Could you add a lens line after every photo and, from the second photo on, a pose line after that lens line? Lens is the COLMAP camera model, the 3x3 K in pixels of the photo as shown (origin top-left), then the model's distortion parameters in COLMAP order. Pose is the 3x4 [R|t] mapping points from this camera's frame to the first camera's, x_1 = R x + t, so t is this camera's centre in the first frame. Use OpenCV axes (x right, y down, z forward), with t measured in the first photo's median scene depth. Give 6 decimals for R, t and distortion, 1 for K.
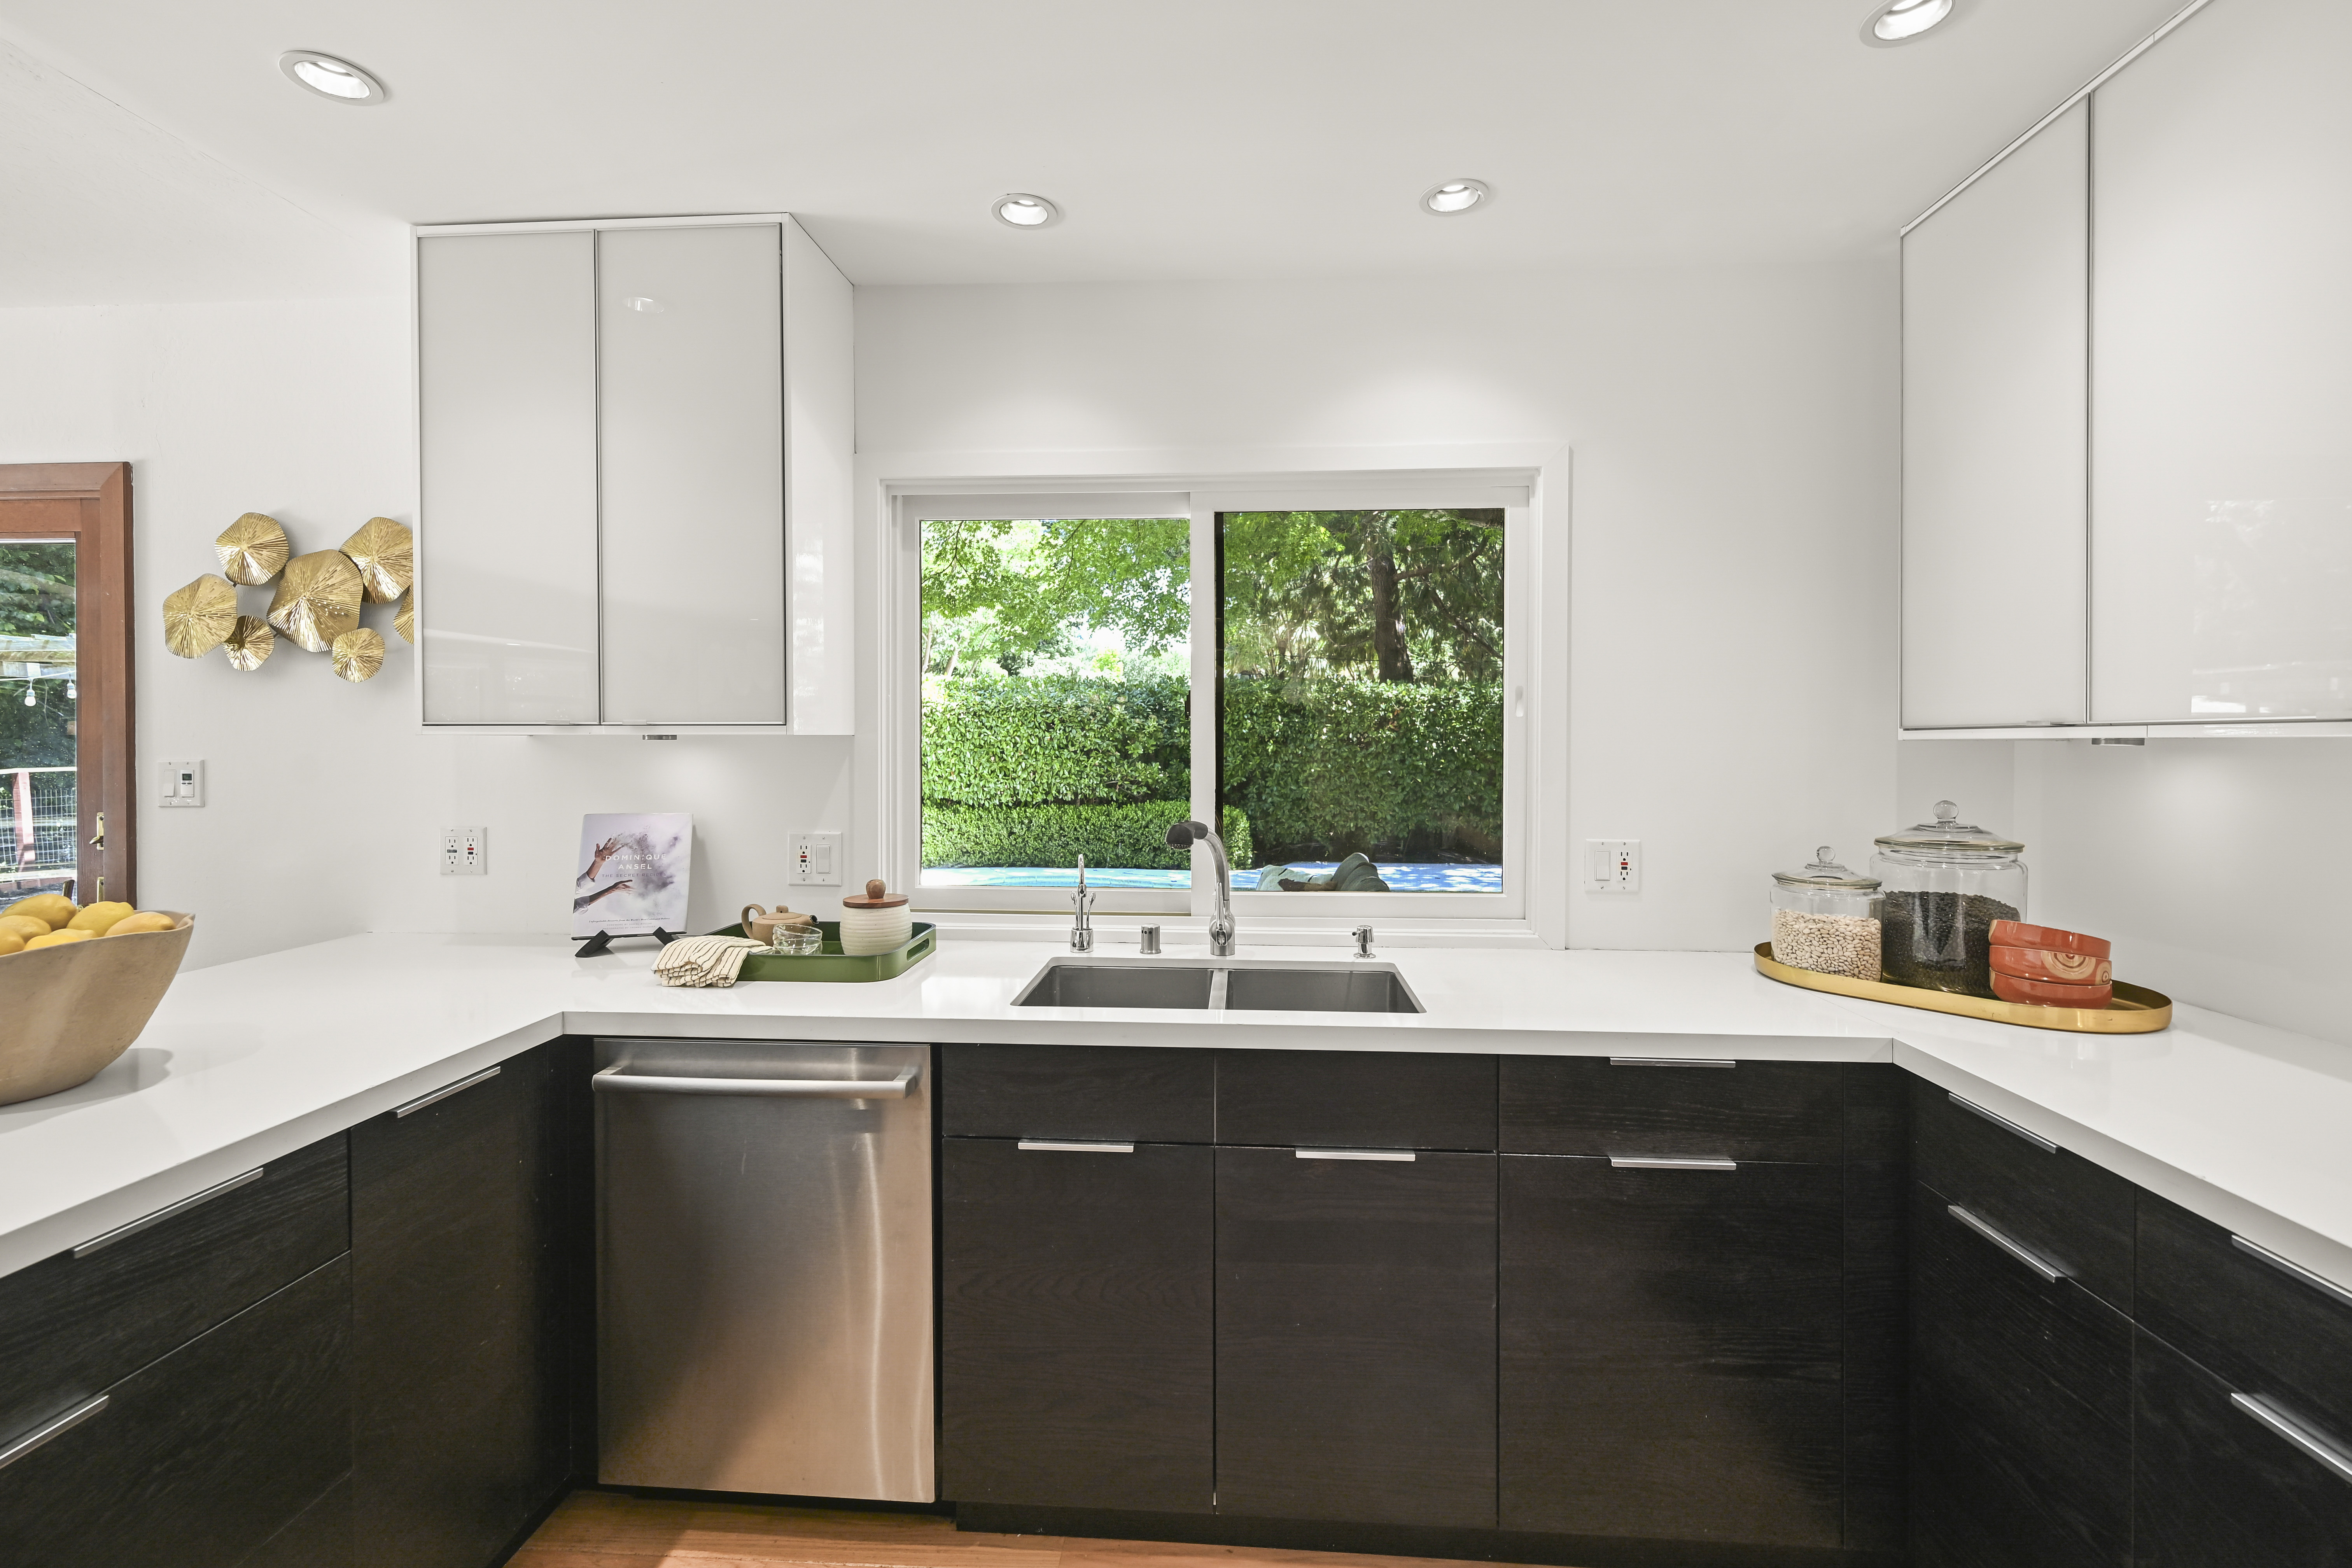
lens RADIAL K [[1013.0, 0, 1178.0], [0, 1013.0, 750.4], [0, 0, 1]] dist [0.002058, 0.000762]
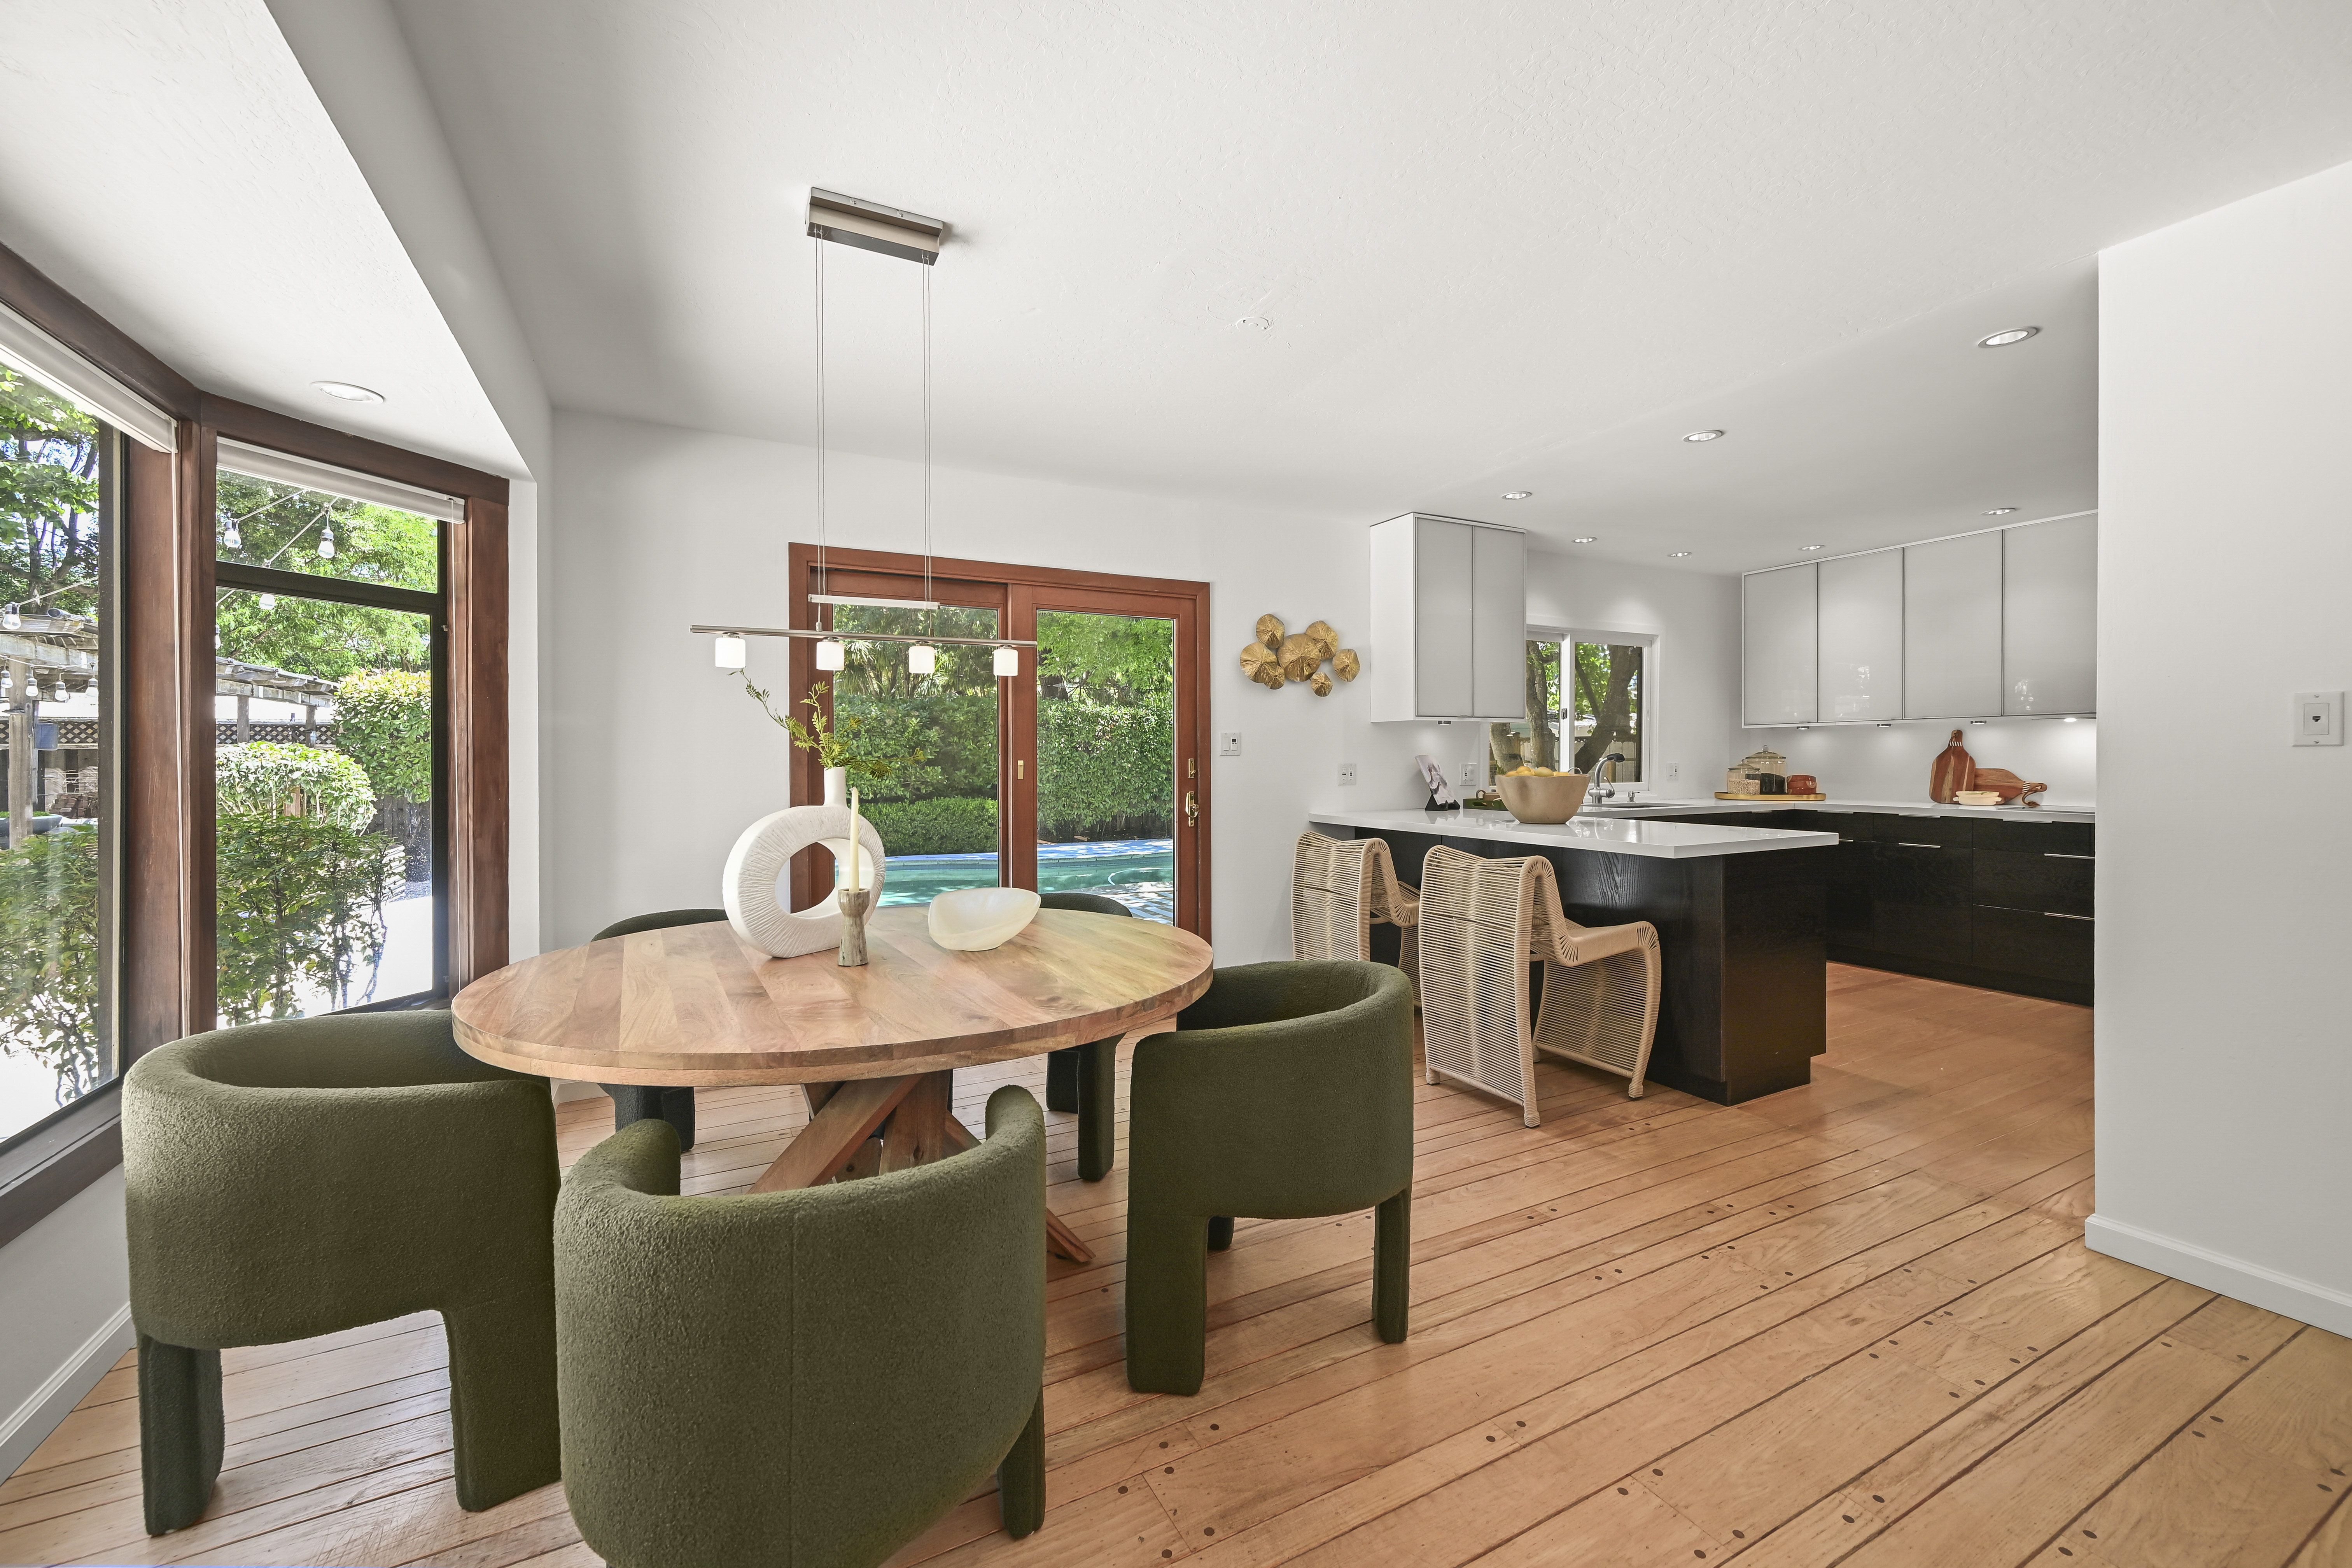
lens RADIAL K [[935.3, 0, 1170.4], [0, 935.3, 737.8], [0, 0, 1]] dist [0.002172, 0.000308]
pose [[0.854534, 0.005602, 0.519365, -2.025476], [0.010834, 0.999532, -0.028606, 0.073725], [-0.519282, 0.030072, 0.854074, -0.519647]]
